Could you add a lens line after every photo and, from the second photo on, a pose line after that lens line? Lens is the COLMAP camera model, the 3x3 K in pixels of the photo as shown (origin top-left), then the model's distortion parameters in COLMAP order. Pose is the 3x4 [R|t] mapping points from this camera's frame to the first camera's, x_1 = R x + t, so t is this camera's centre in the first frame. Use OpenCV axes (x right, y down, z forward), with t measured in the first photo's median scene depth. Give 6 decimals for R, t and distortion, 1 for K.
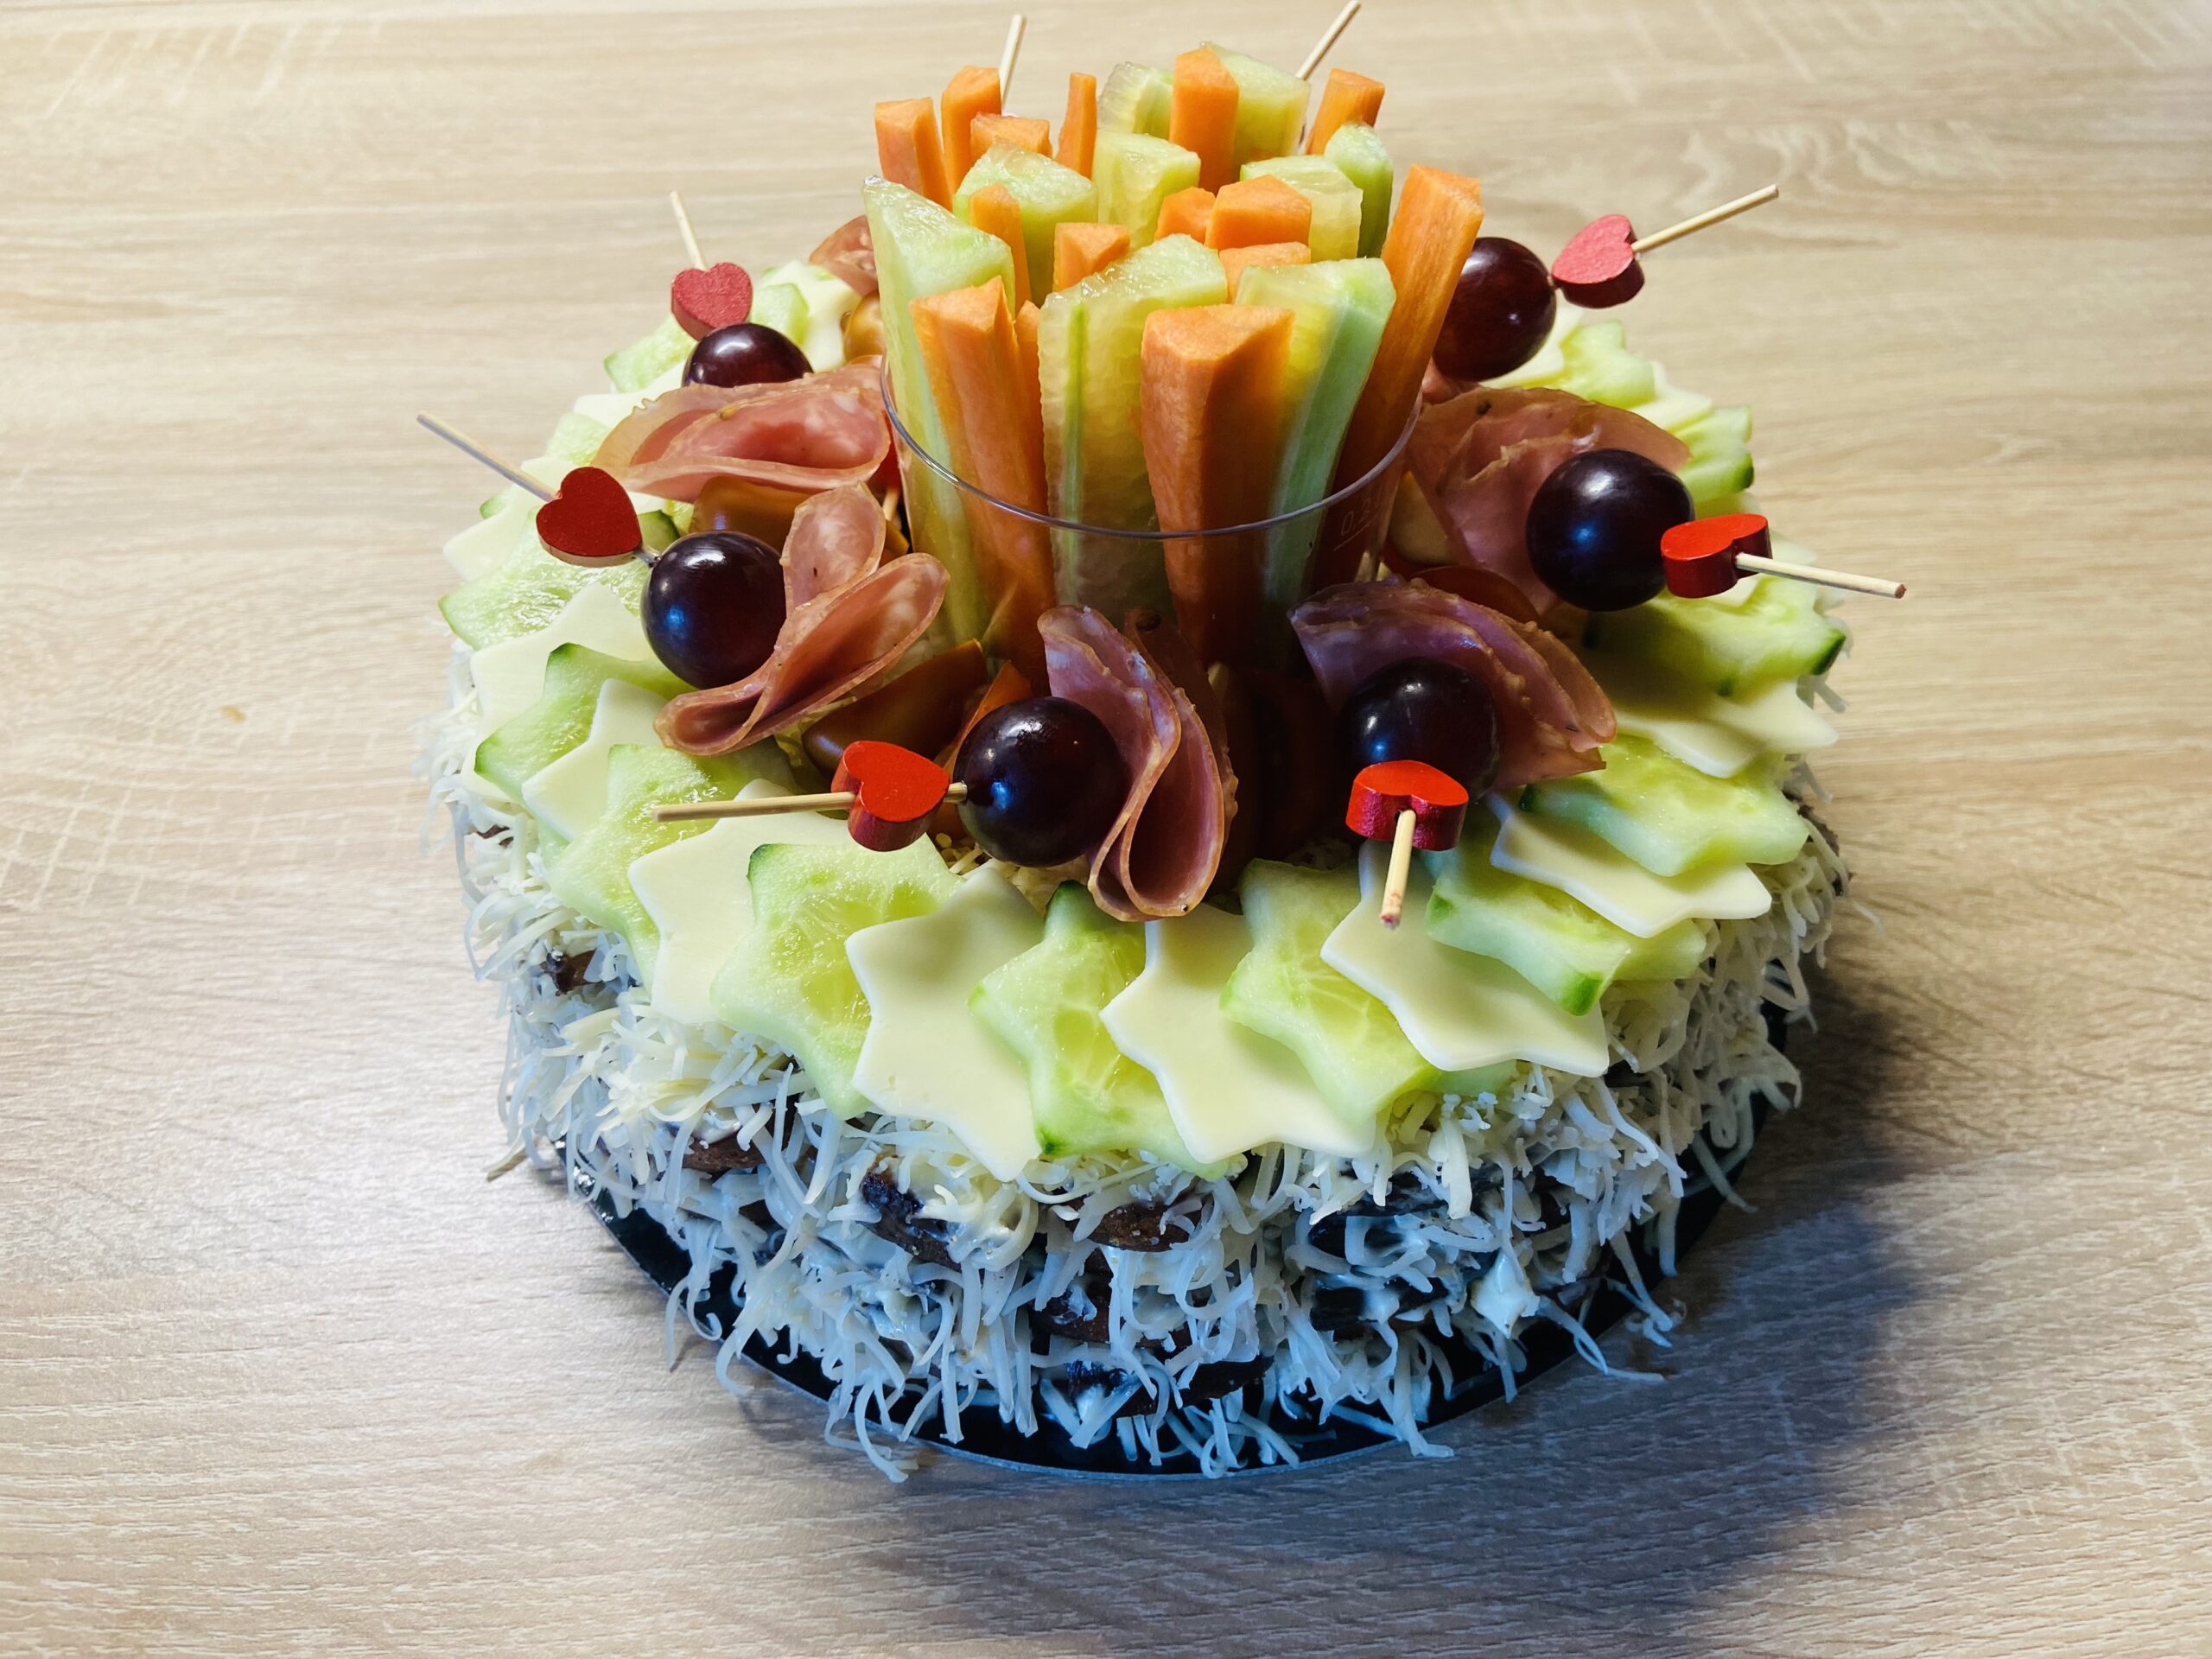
lens RADIAL K [[1690.3, 0, 1114.5], [0, 1690.3, 809.7], [0, 0, 1]] dist [0.039585, -0.059238]
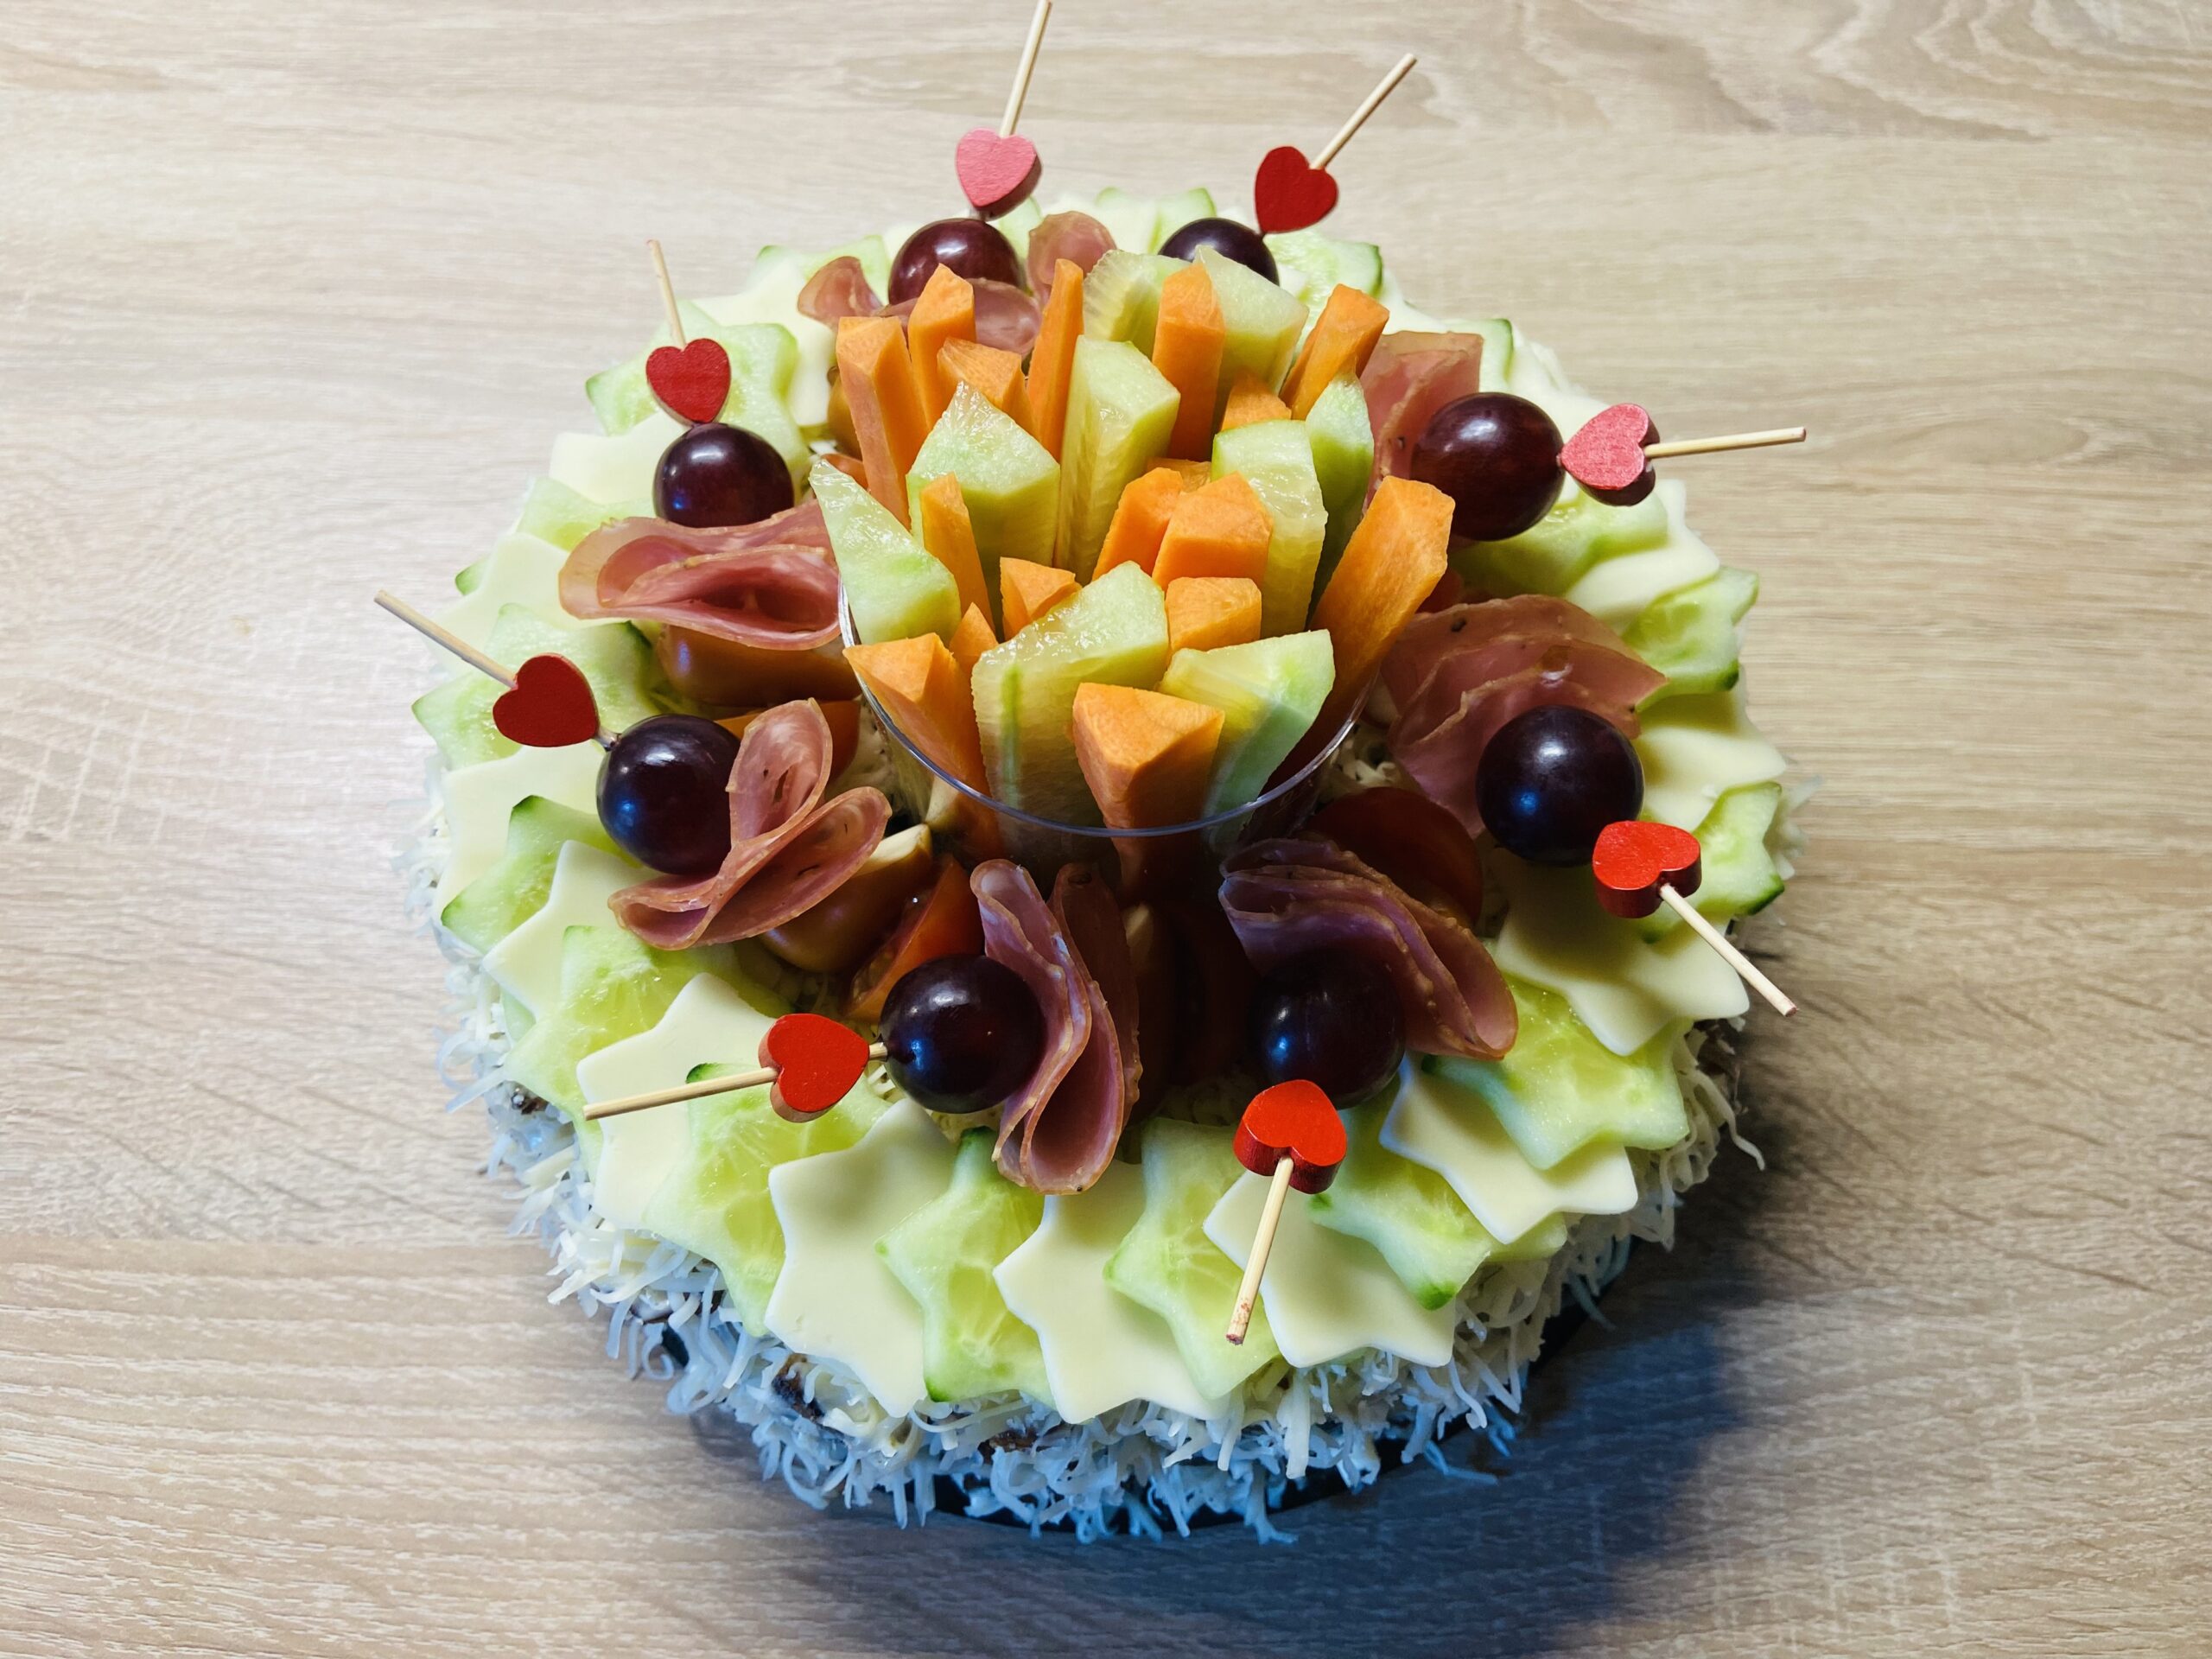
lens RADIAL K [[1690.3, 0, 1102.2], [0, 1690.3, 830.7], [0, 0, 1]] dist [0.039585, -0.059238]
pose [[0.994812, 0.096588, -0.031938, 0.058467], [-0.083465, 0.954415, 0.286576, -0.399001], [0.058161, -0.282423, 0.957525, 0.024292]]
